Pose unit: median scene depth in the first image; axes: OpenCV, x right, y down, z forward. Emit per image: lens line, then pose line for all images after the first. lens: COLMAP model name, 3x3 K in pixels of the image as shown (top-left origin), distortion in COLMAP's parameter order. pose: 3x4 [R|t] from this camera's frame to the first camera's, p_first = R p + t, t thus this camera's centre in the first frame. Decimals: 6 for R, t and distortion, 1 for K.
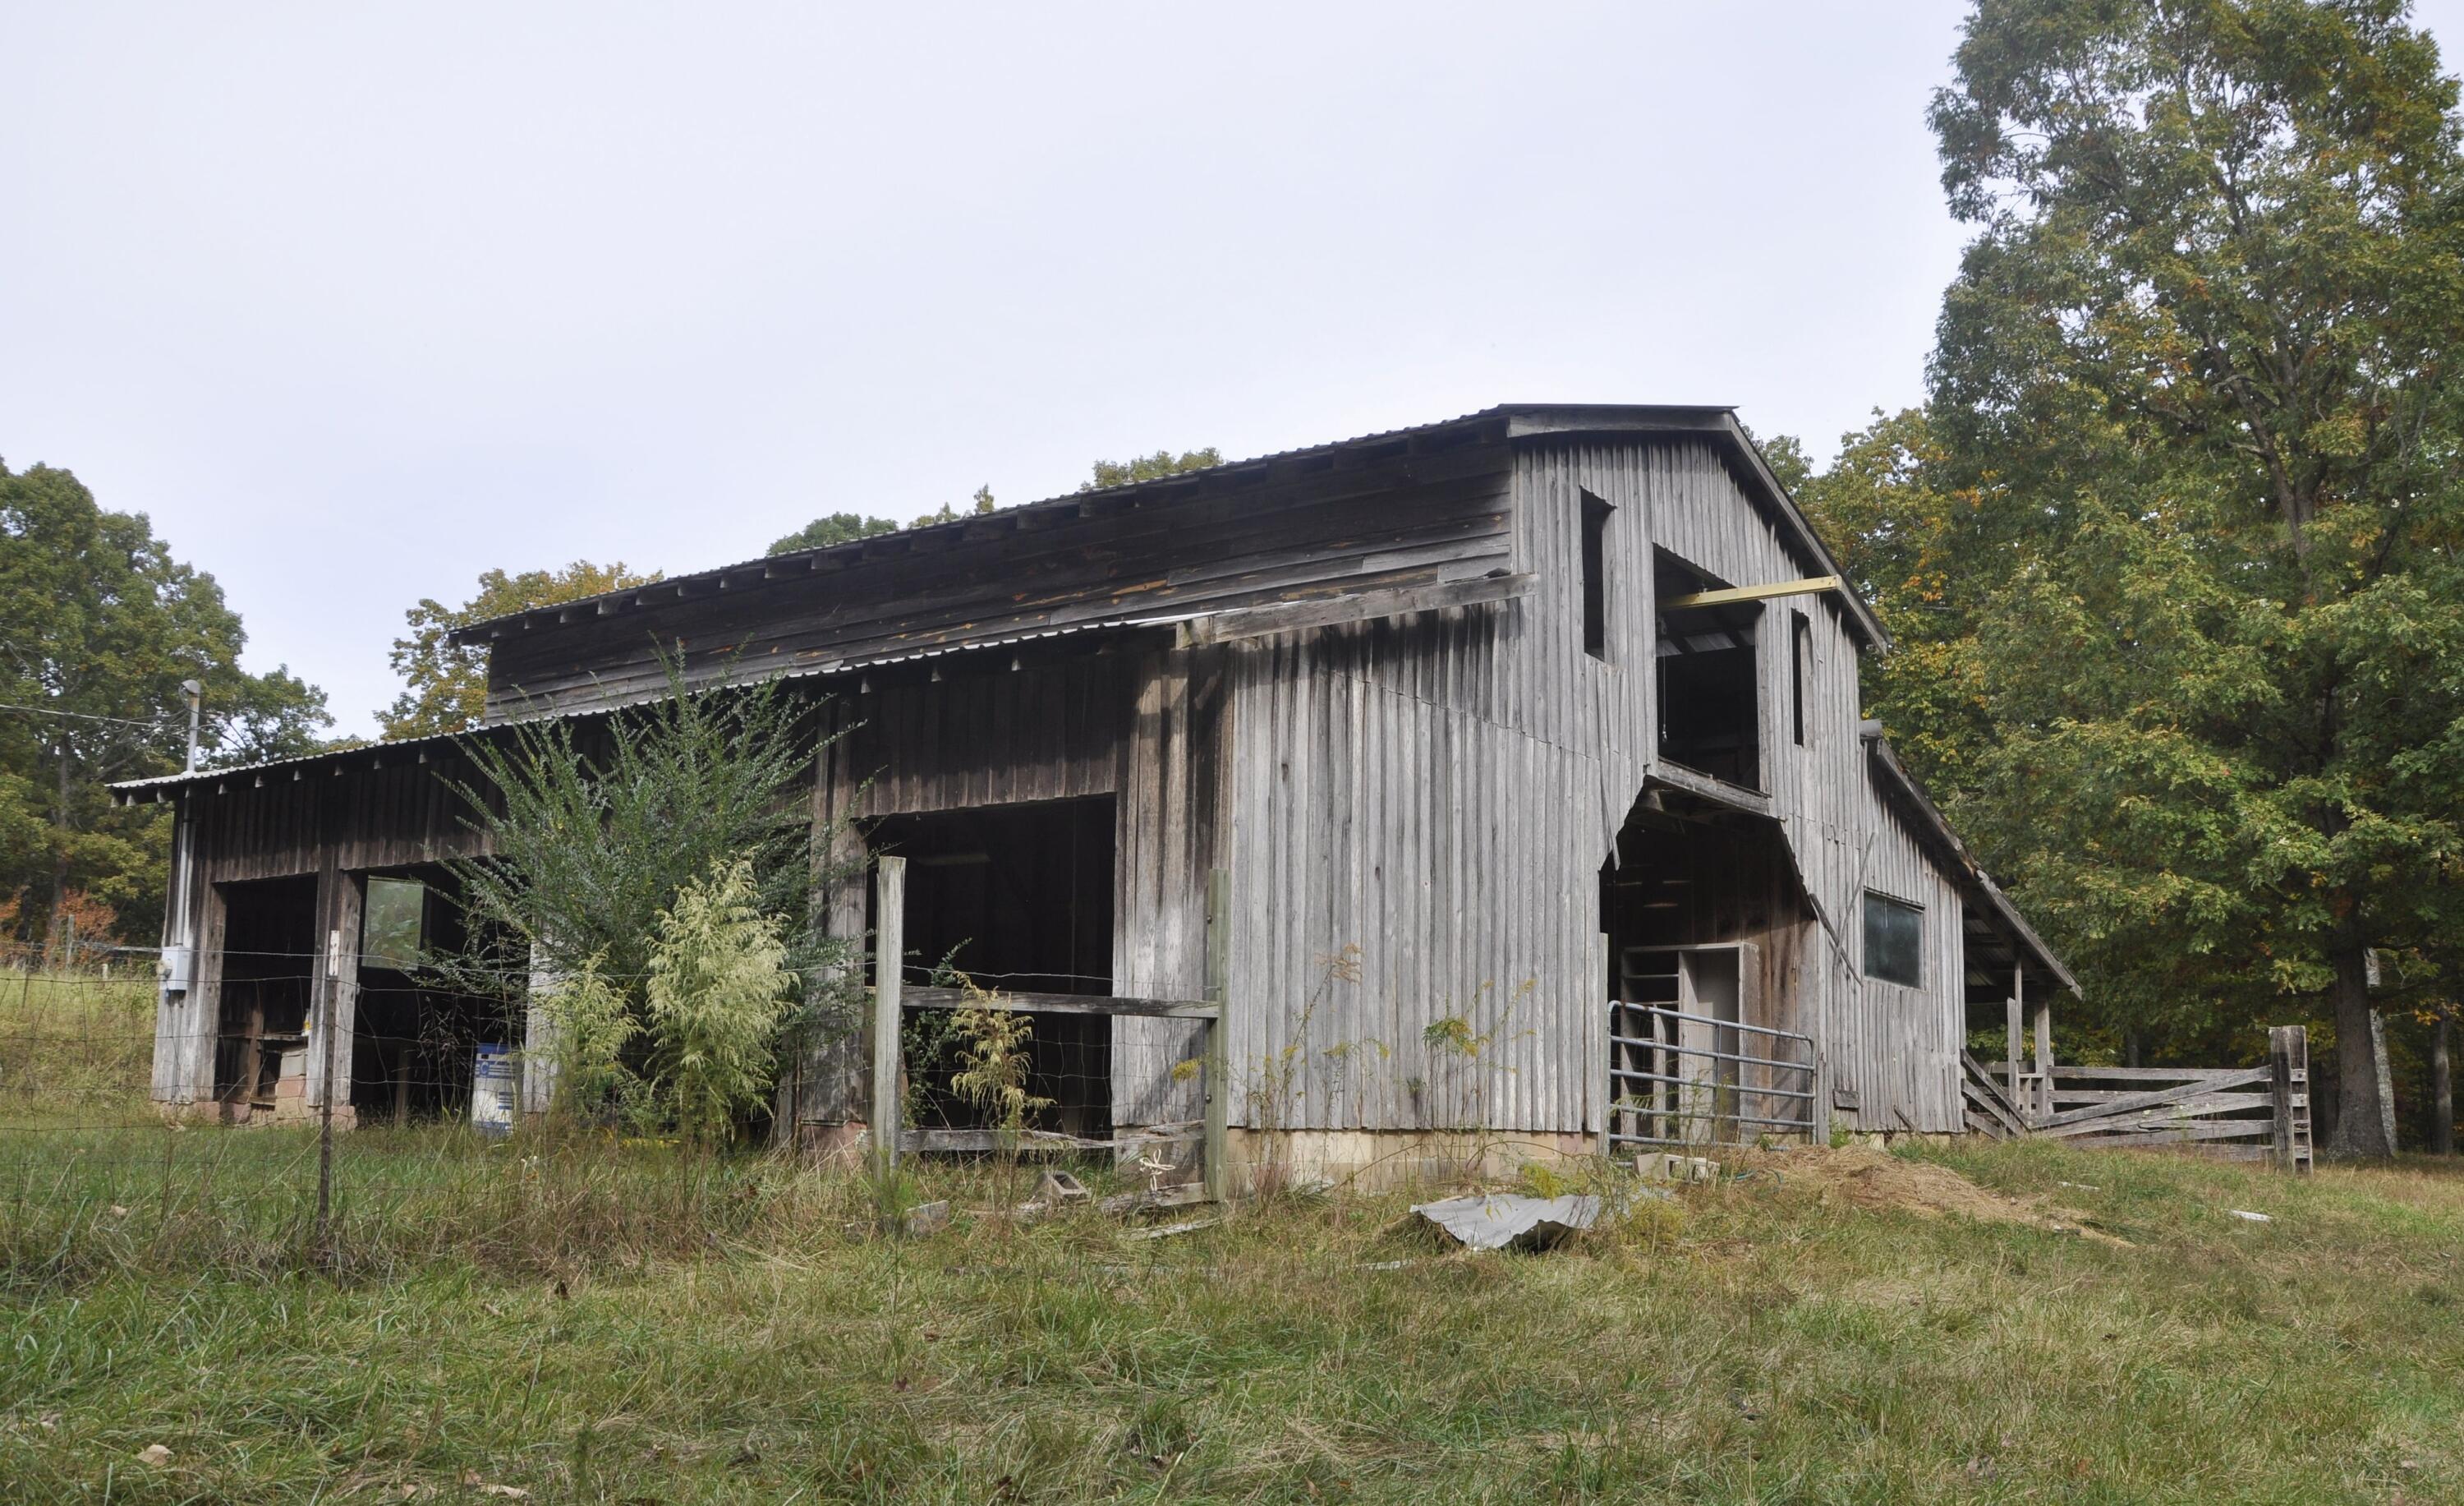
lens RADIAL K [[1961.0, 0, 1232.0], [0, 1961.0, 753.0], [0, 0, 1]] dist [0.000502, 0.000843]
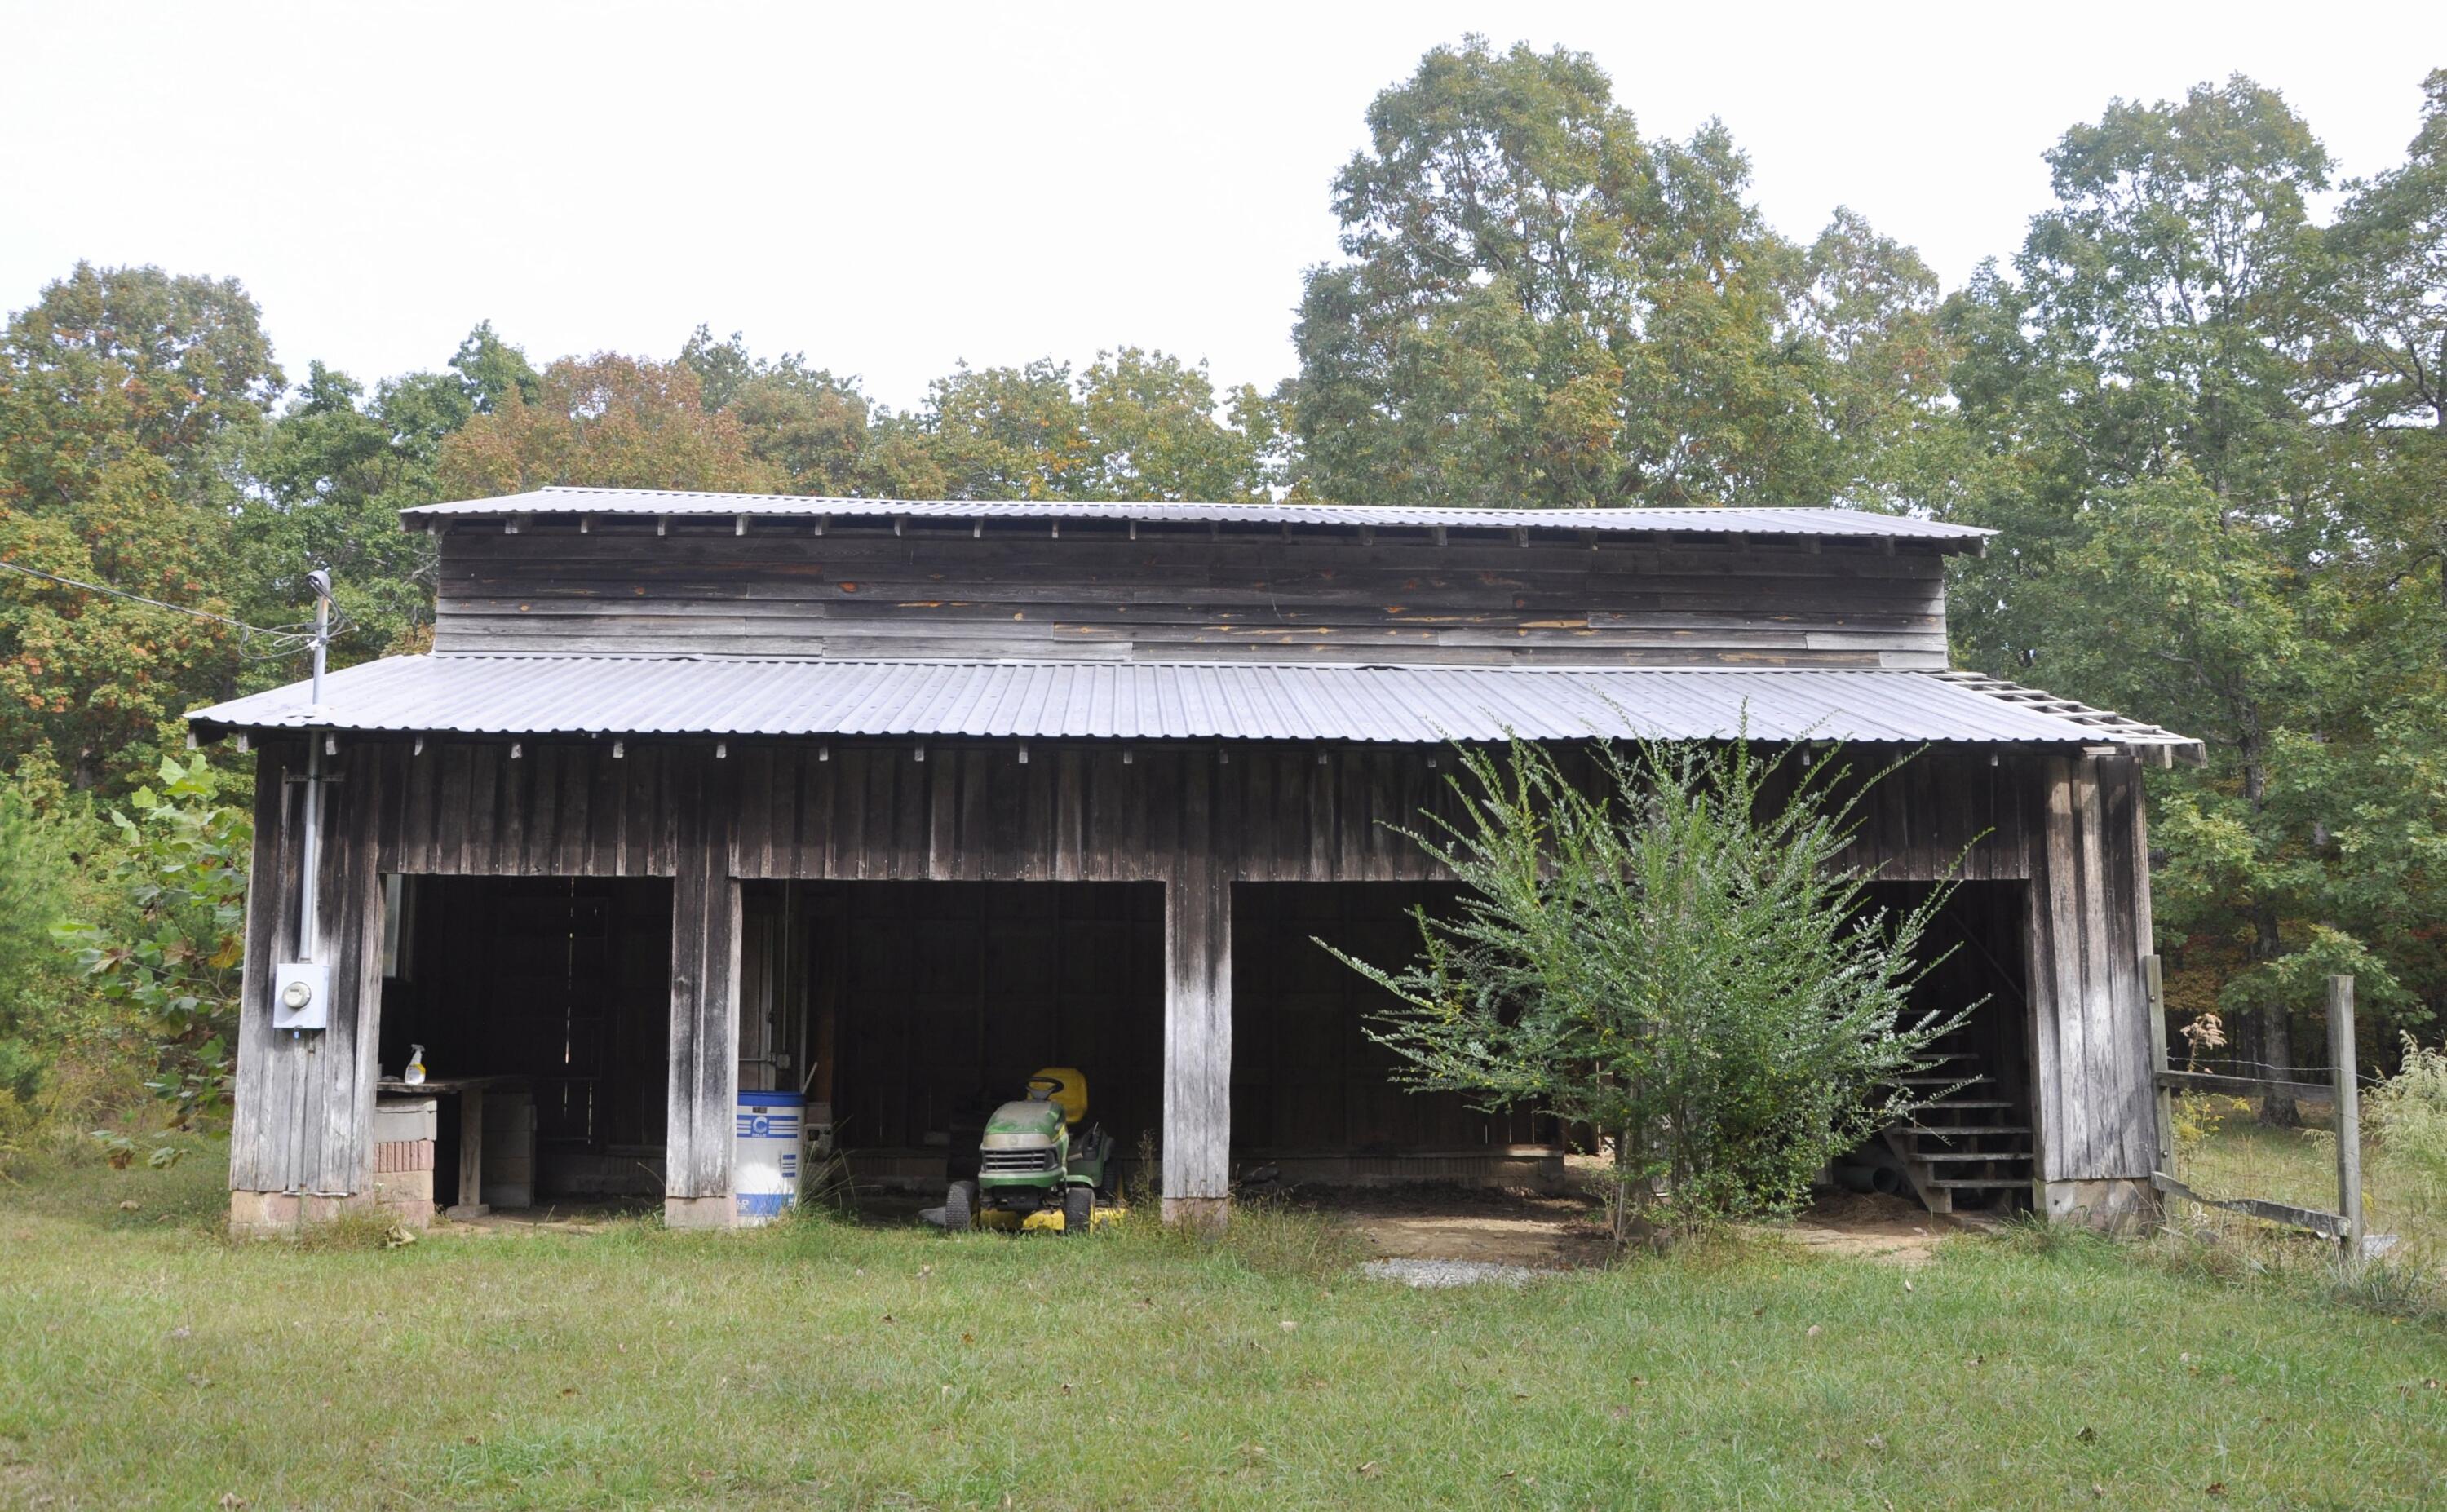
lens RADIAL K [[2055.4, 0, 1223.5], [0, 2055.4, 756.0], [0, 0, 1]] dist [0.001091, 0.000159]
pose [[0.779814, 0.061746, 0.622959, -0.933086], [-0.094552, 0.995325, 0.019705, -0.023944], [-0.618829, -0.074268, 0.782007, 0.305456]]
